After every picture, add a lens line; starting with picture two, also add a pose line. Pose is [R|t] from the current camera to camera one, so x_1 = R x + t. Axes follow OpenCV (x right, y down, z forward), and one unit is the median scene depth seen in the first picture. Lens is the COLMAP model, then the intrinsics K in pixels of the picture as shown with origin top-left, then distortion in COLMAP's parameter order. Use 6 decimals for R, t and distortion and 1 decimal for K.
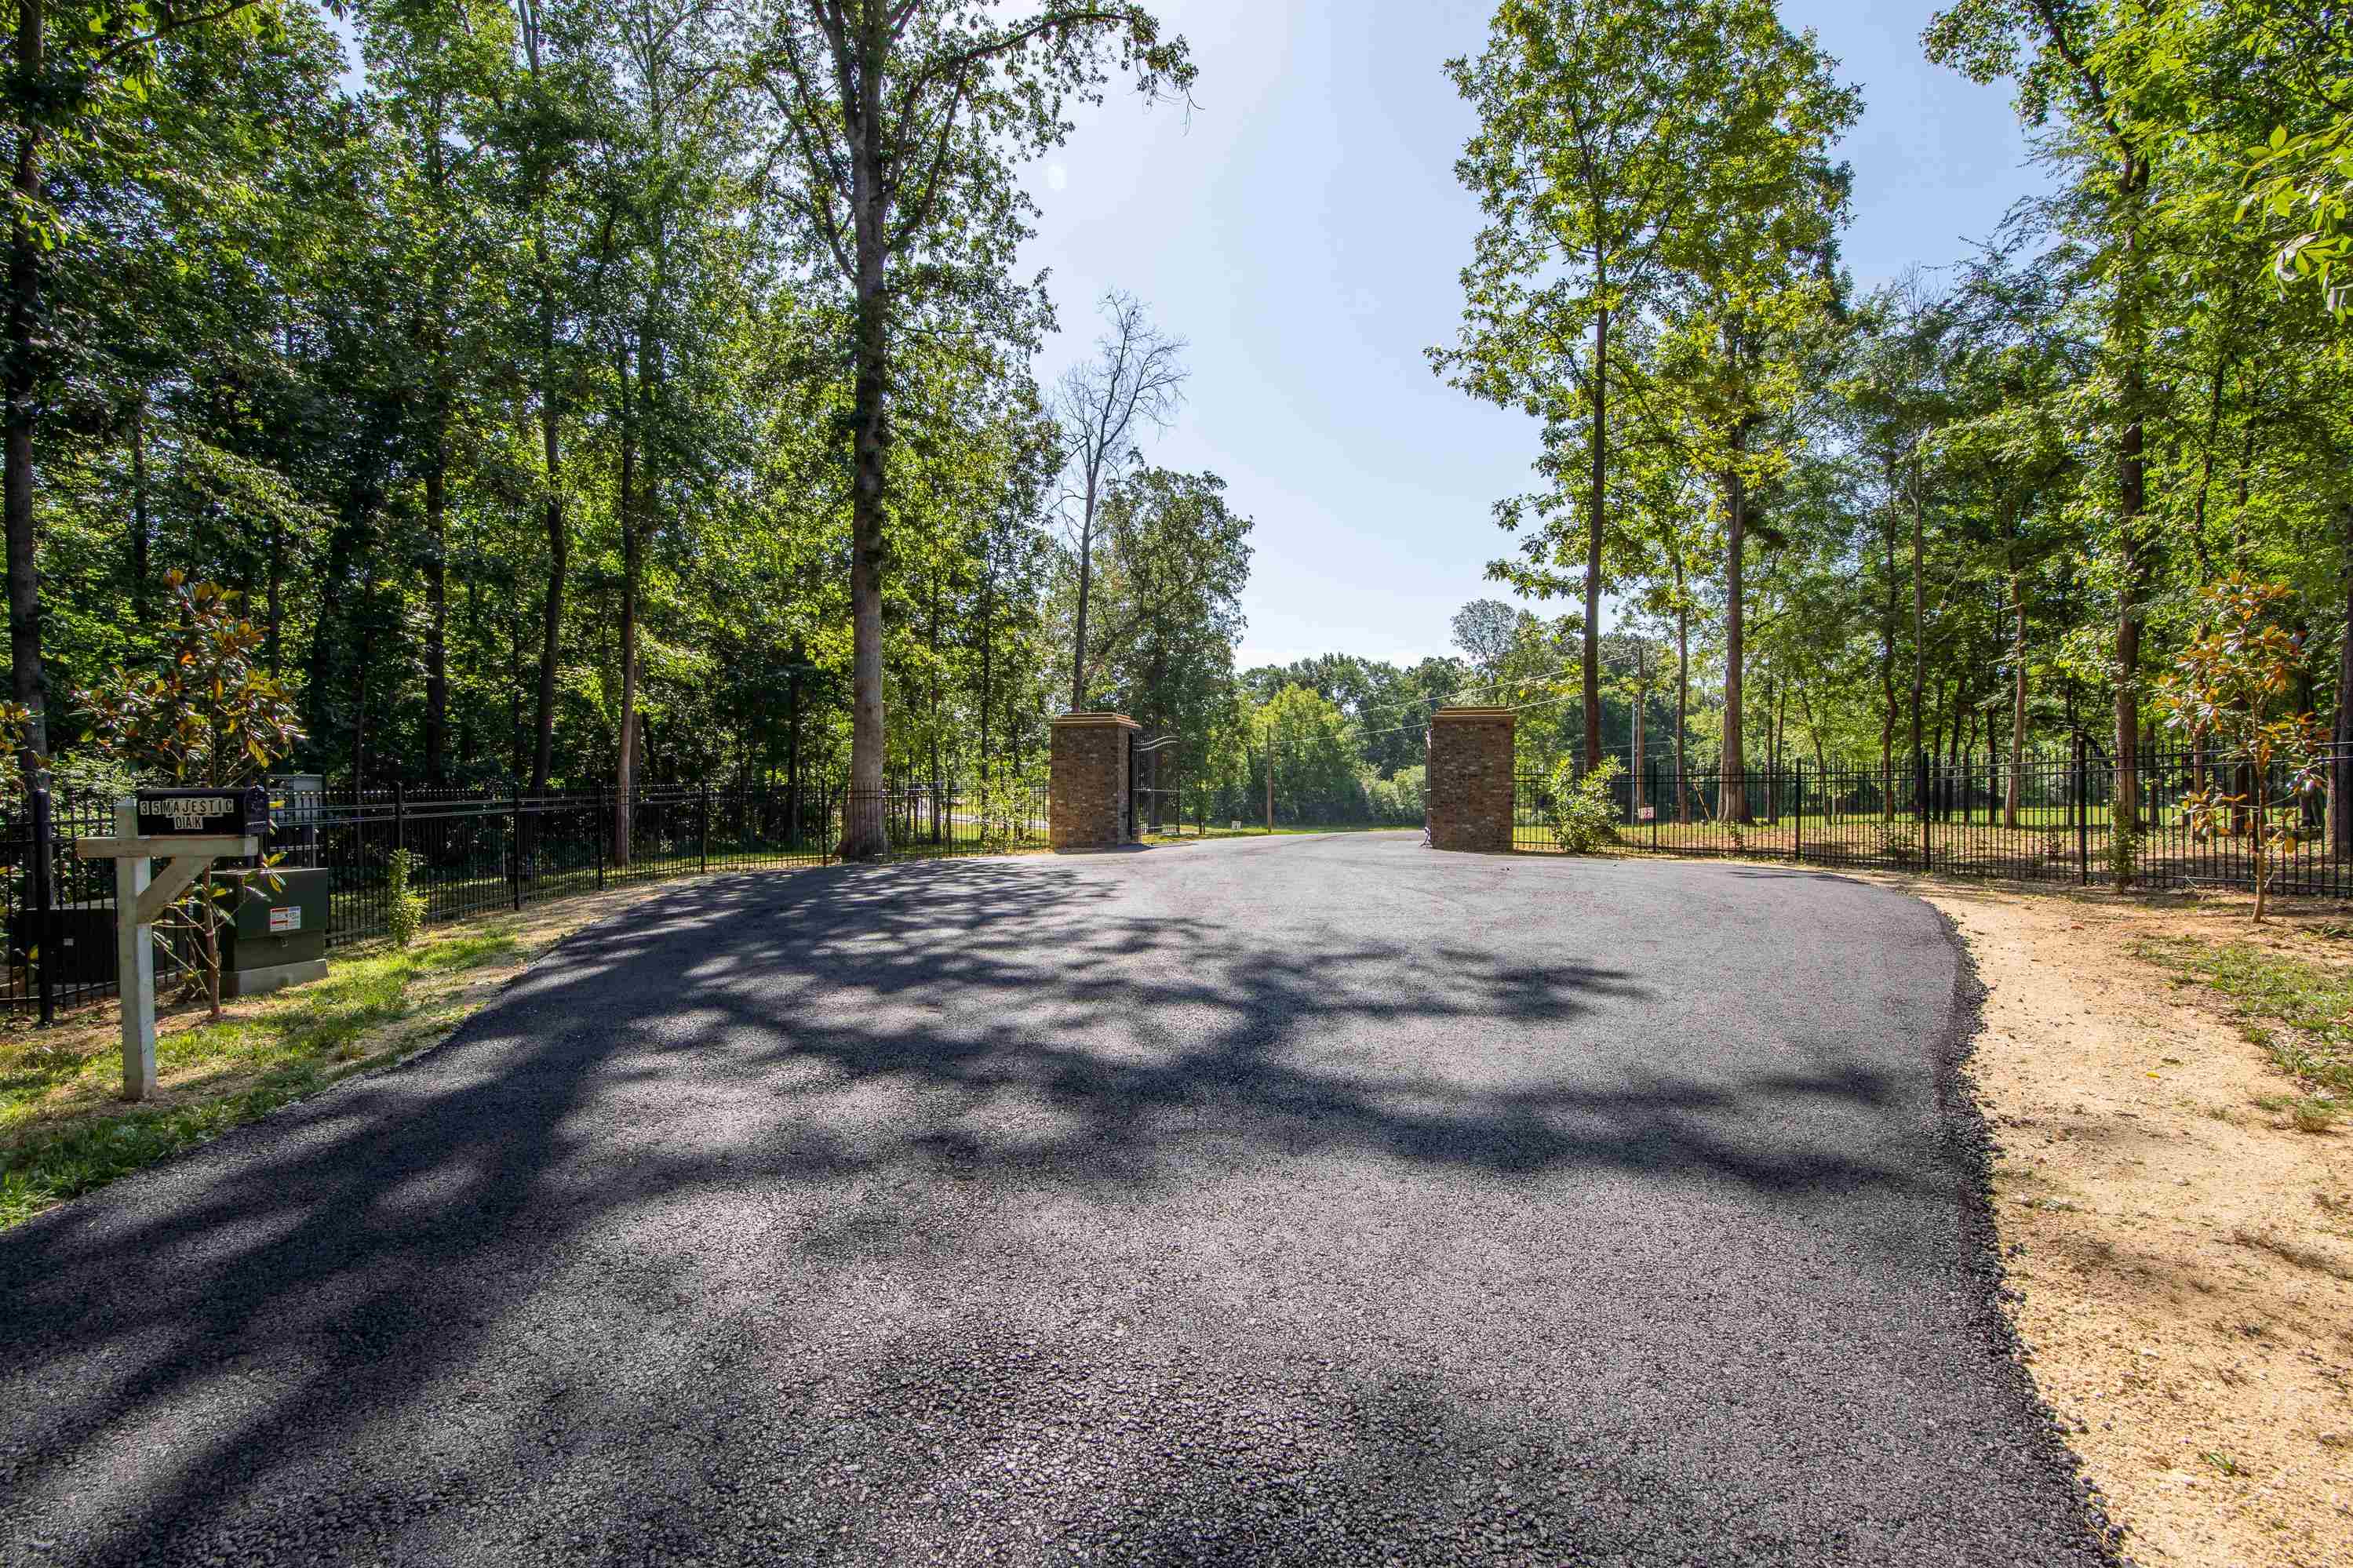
lens RADIAL K [[1123.3, 0, 1140.5], [0, 1123.3, 783.1], [0, 0, 1]] dist [-0.026037, -0.000057]
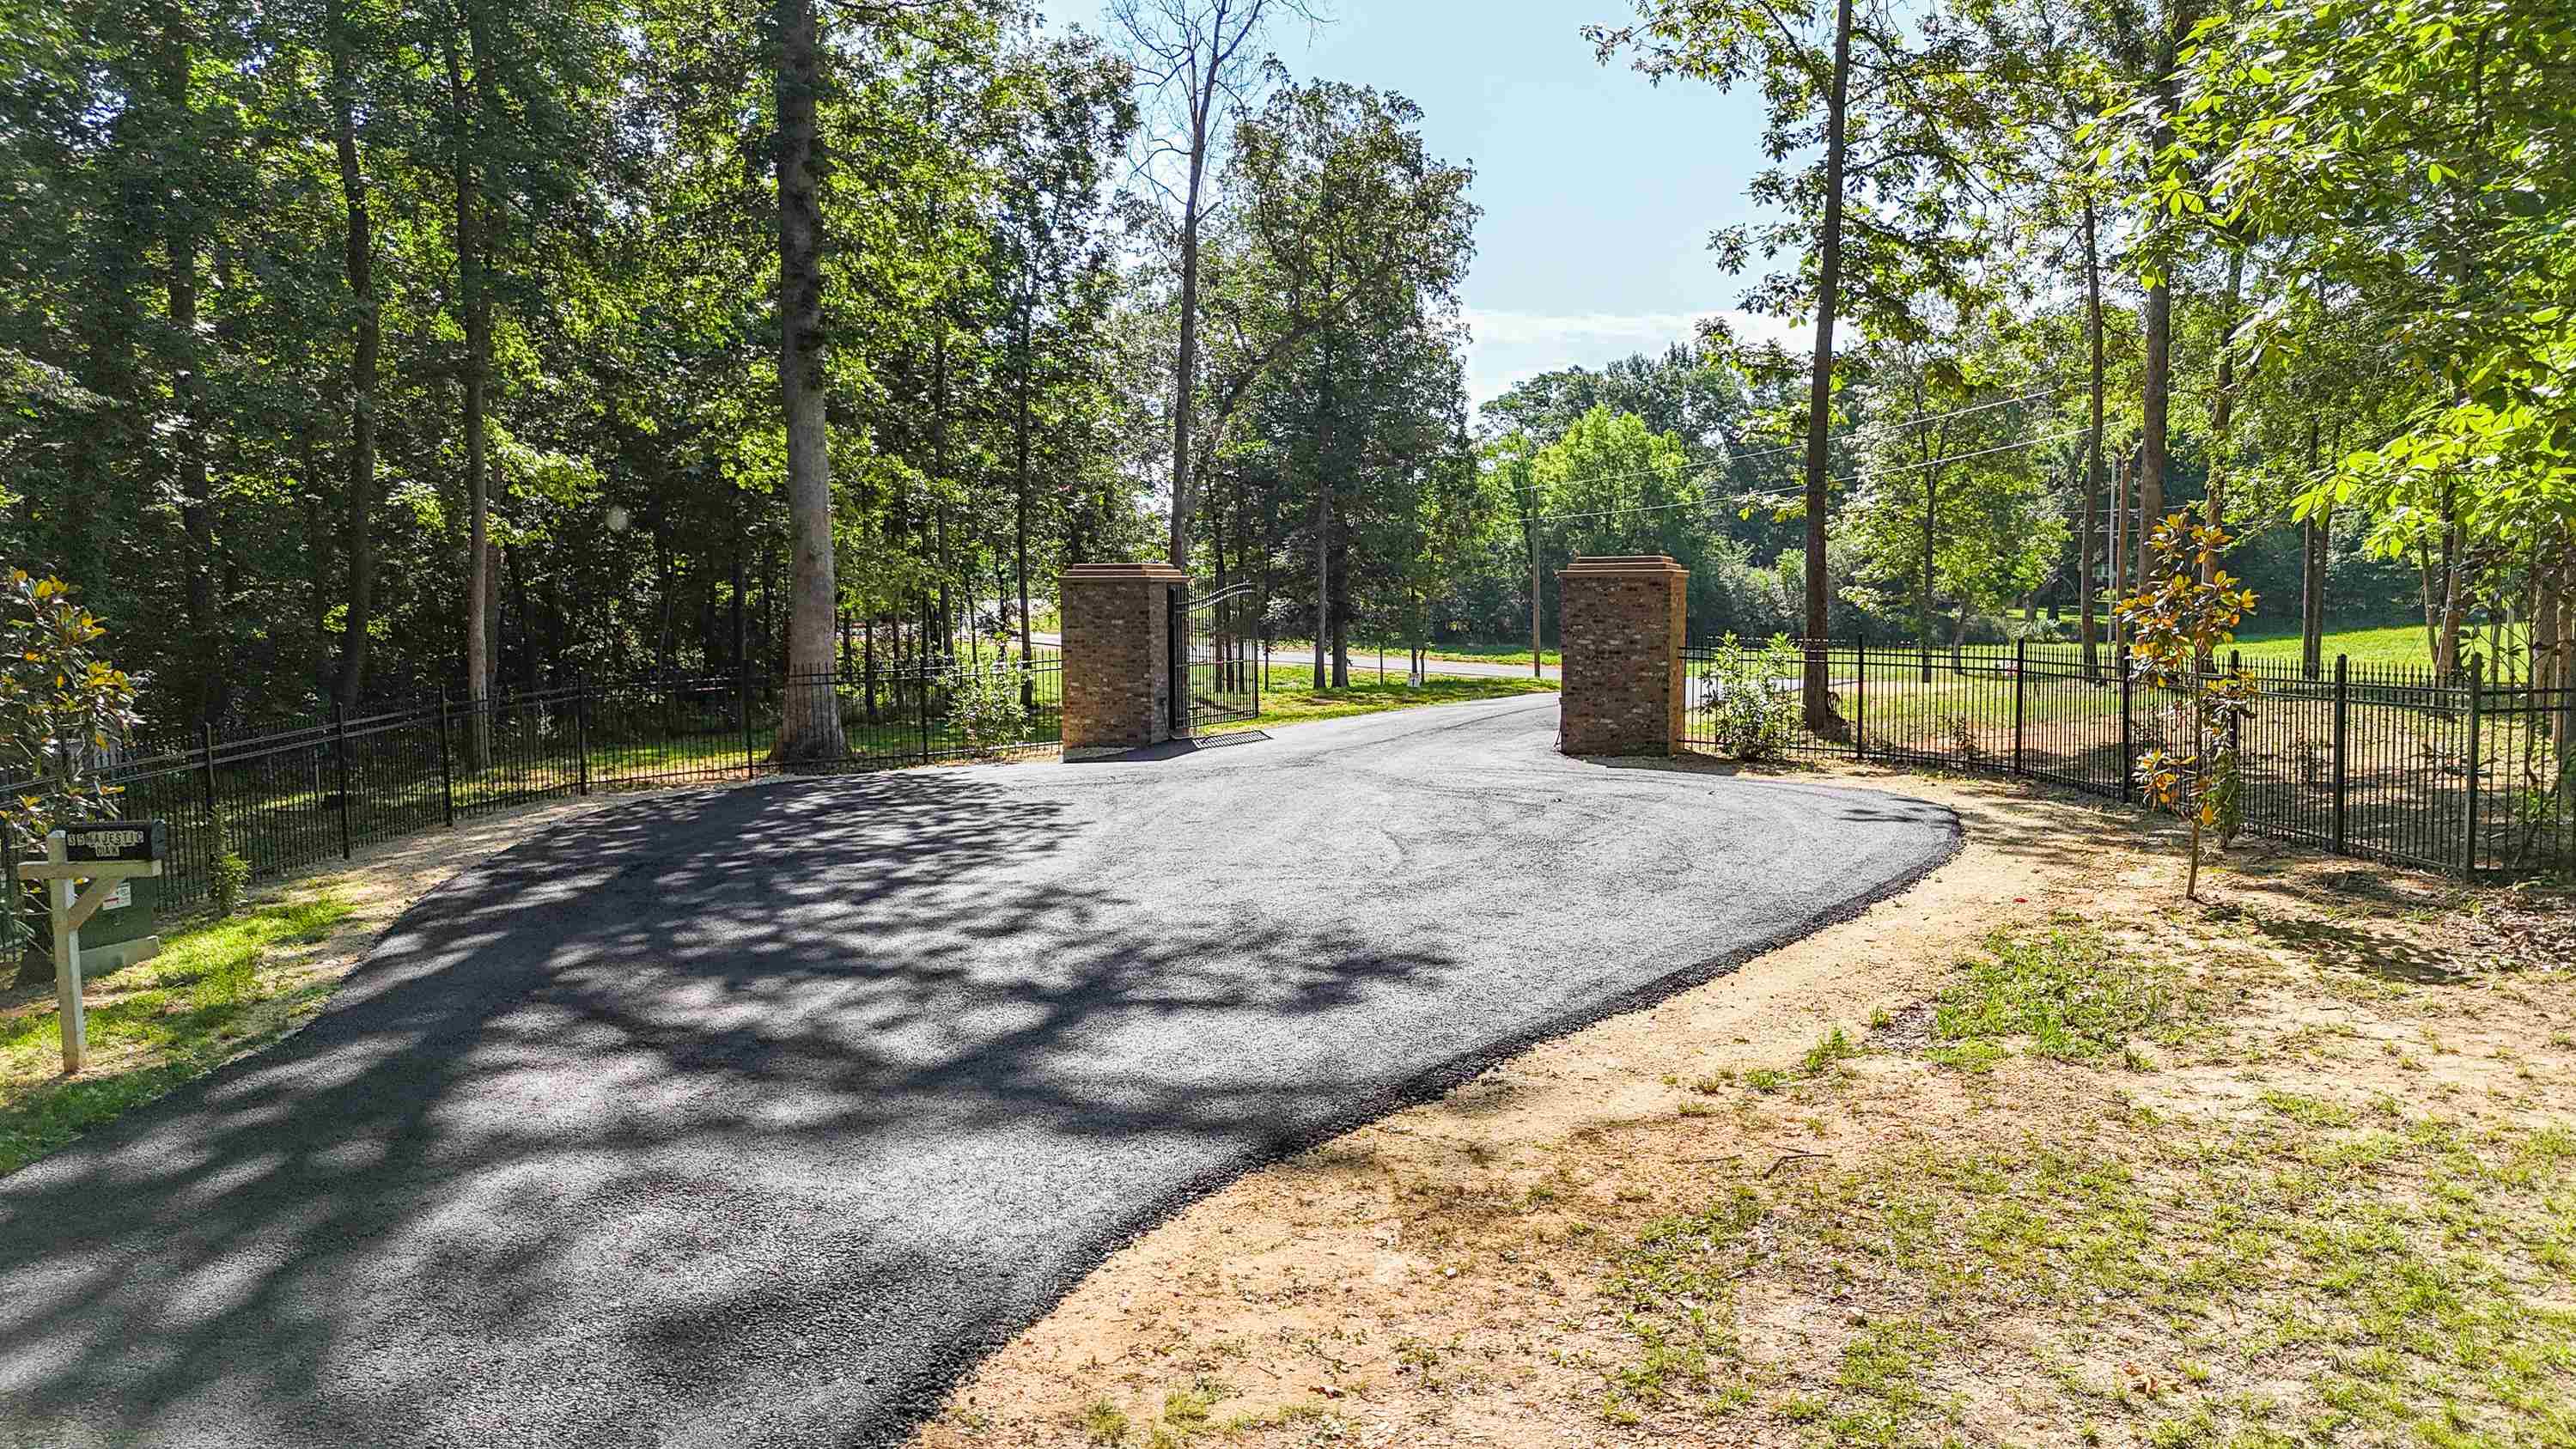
lens RADIAL K [[1987.6, 0, 1284.4], [0, 1987.6, 680.9], [0, 0, 1]] dist [-0.001314, -0.155282]
pose [[0.998568, -0.016935, -0.050755, 0.053029], [0.020026, 0.997936, 0.061019, -0.026986], [0.049617, -0.061948, 0.996845, -0.107024]]
